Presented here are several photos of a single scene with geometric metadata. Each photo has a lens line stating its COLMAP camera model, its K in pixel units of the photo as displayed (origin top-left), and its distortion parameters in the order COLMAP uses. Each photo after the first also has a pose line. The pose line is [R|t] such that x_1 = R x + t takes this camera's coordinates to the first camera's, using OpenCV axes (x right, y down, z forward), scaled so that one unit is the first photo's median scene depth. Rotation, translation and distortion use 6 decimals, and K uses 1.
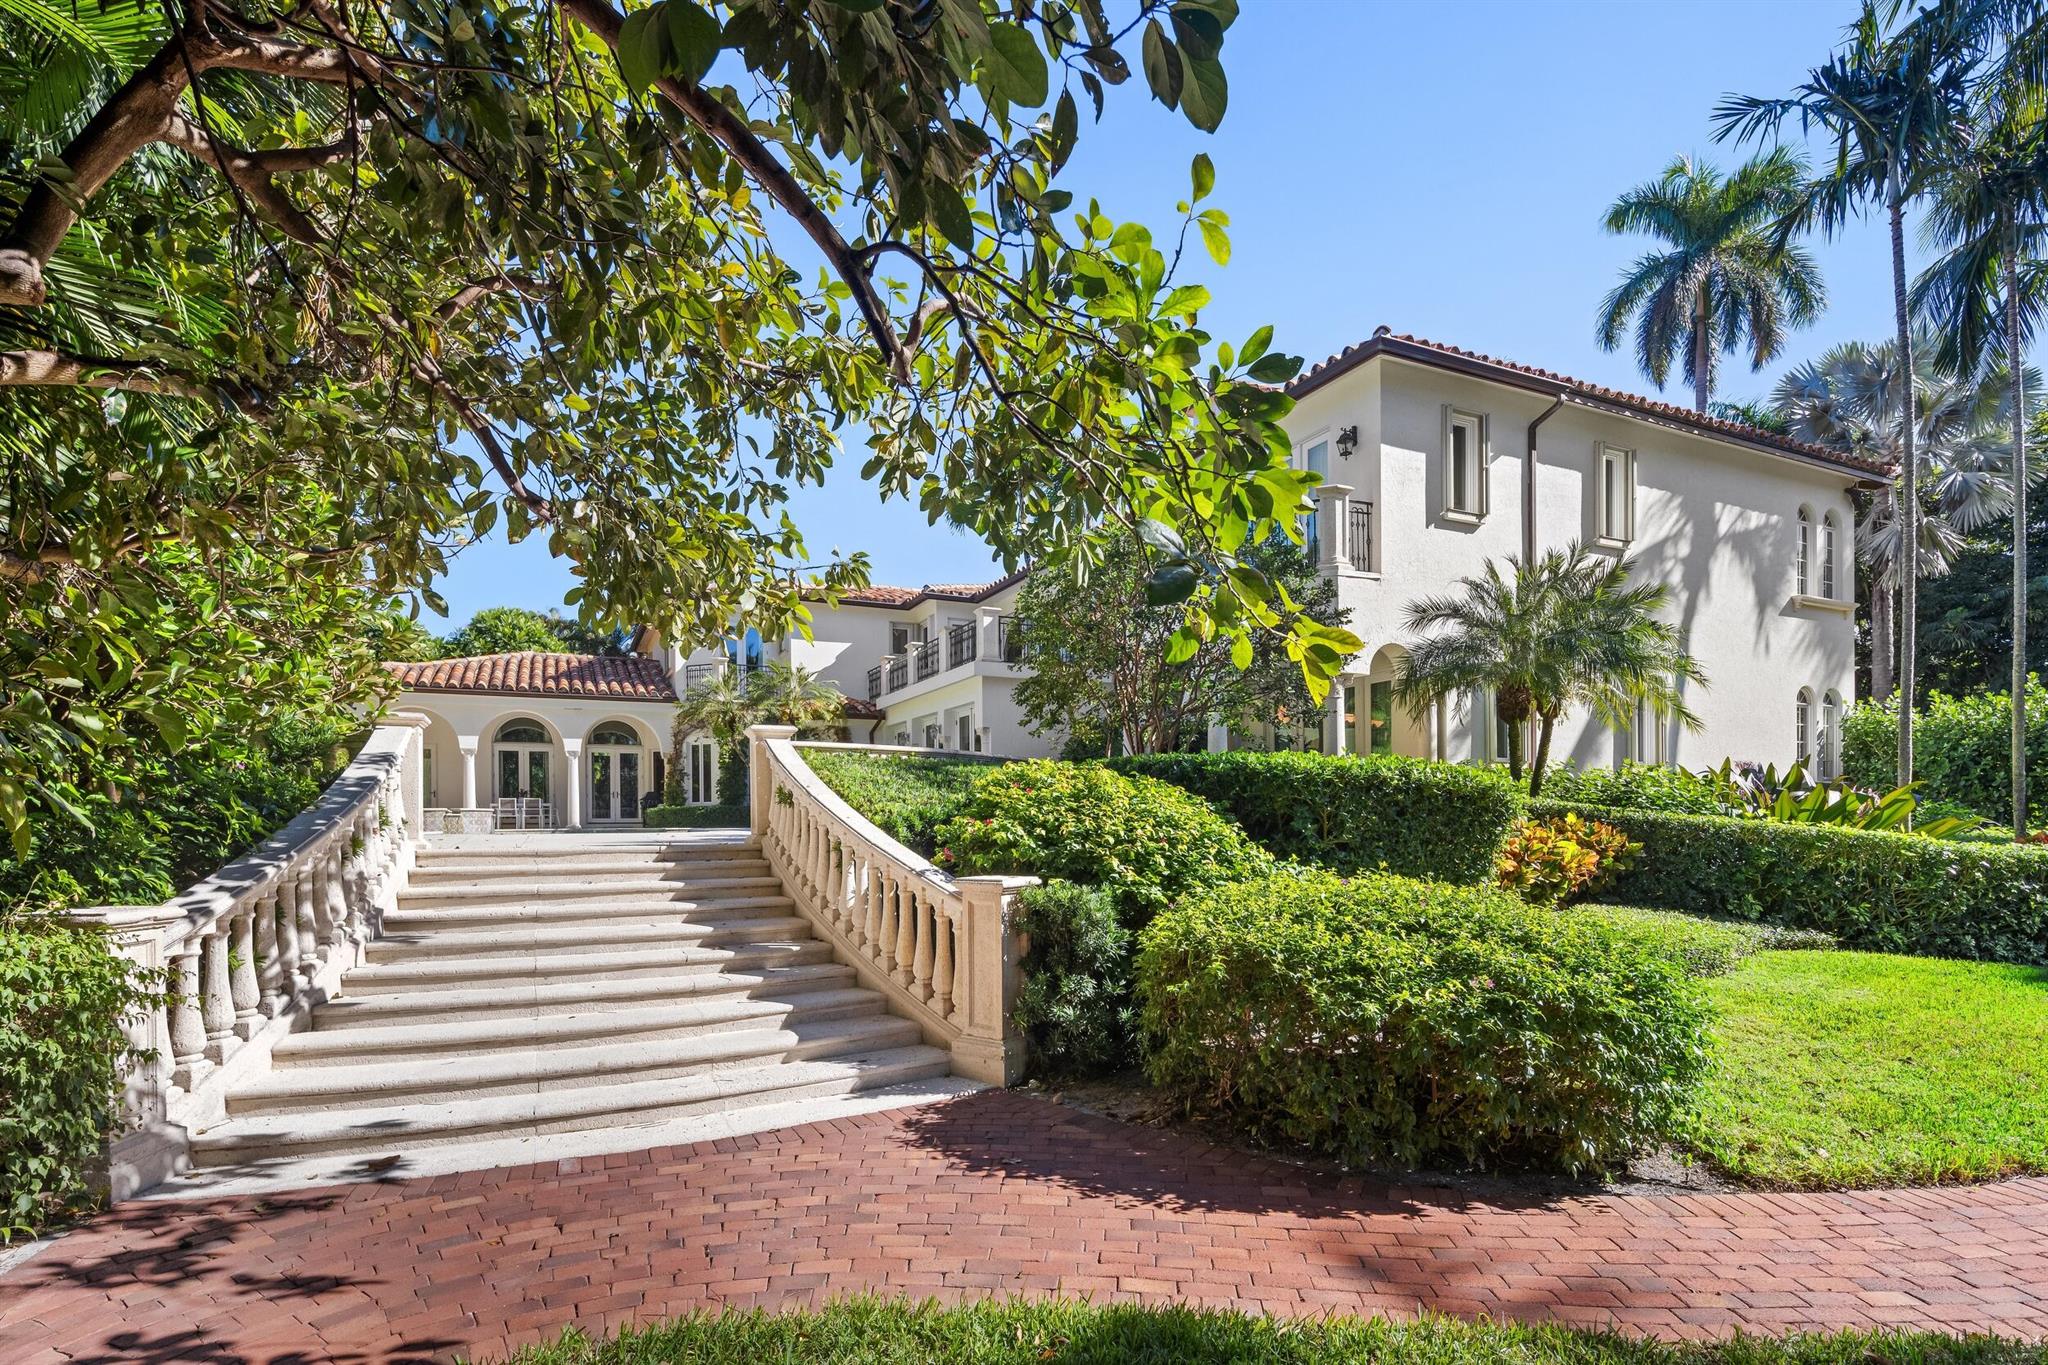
lens RADIAL K [[1017.8, 0, 1018.3], [0, 1017.8, 834.7], [0, 0, 1]] dist [0.003230, 0.000402]
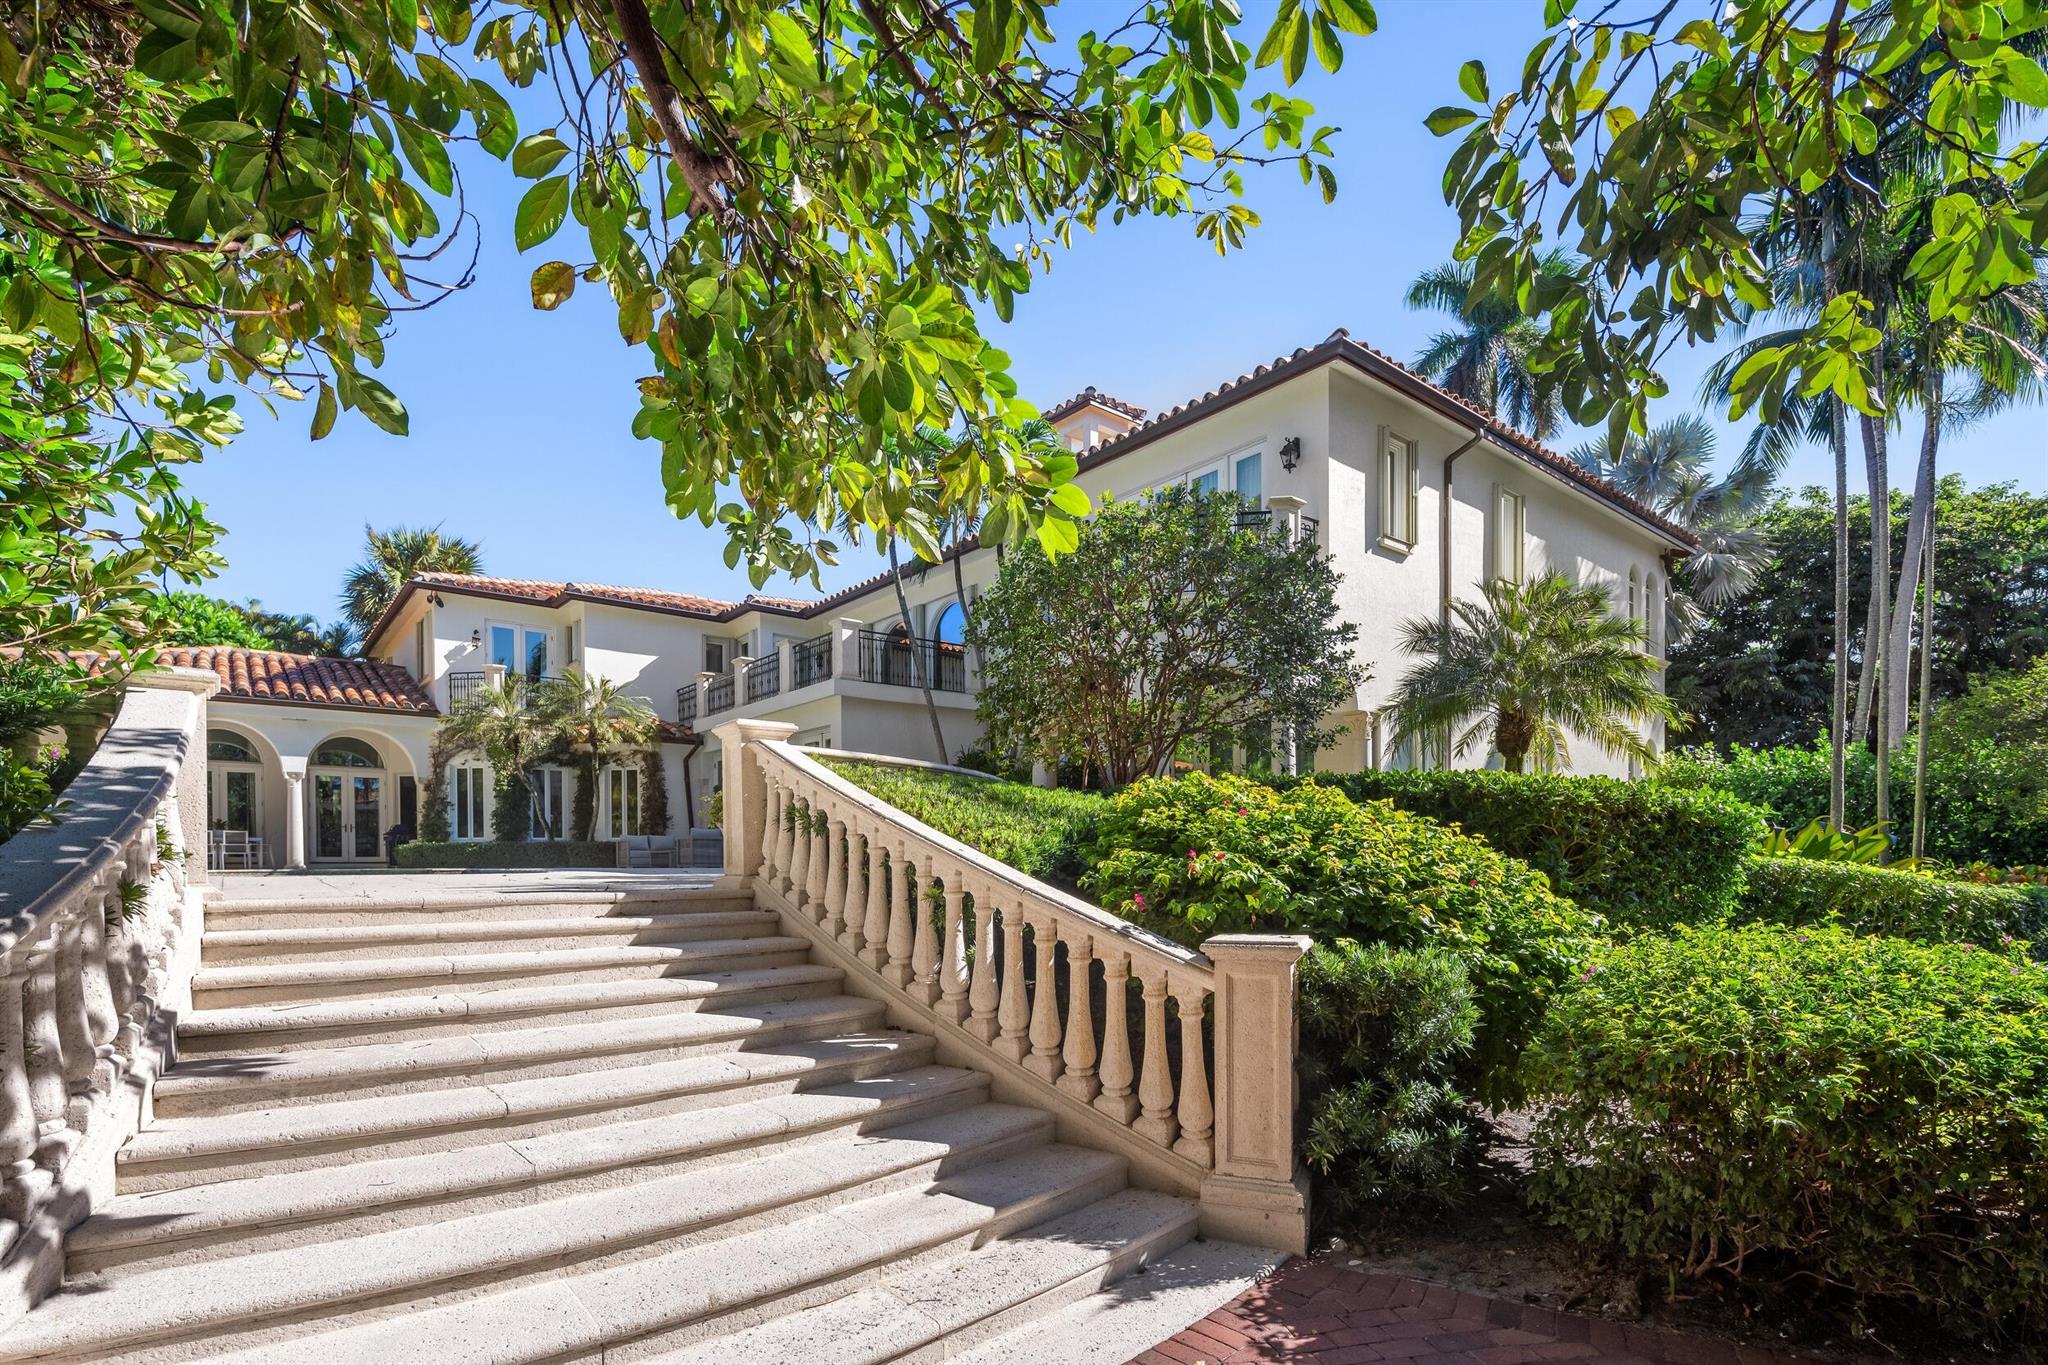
lens RADIAL K [[1016.6, 0, 1027.8], [0, 1016.6, 870.4], [0, 0, 1]] dist [0.013022, -0.010744]
pose [[0.969823, -0.000037, 0.243811, -0.137103], [0.001528, 0.999981, -0.005924, 0.000603], [-0.243806, 0.006118, 0.969805, 0.157109]]
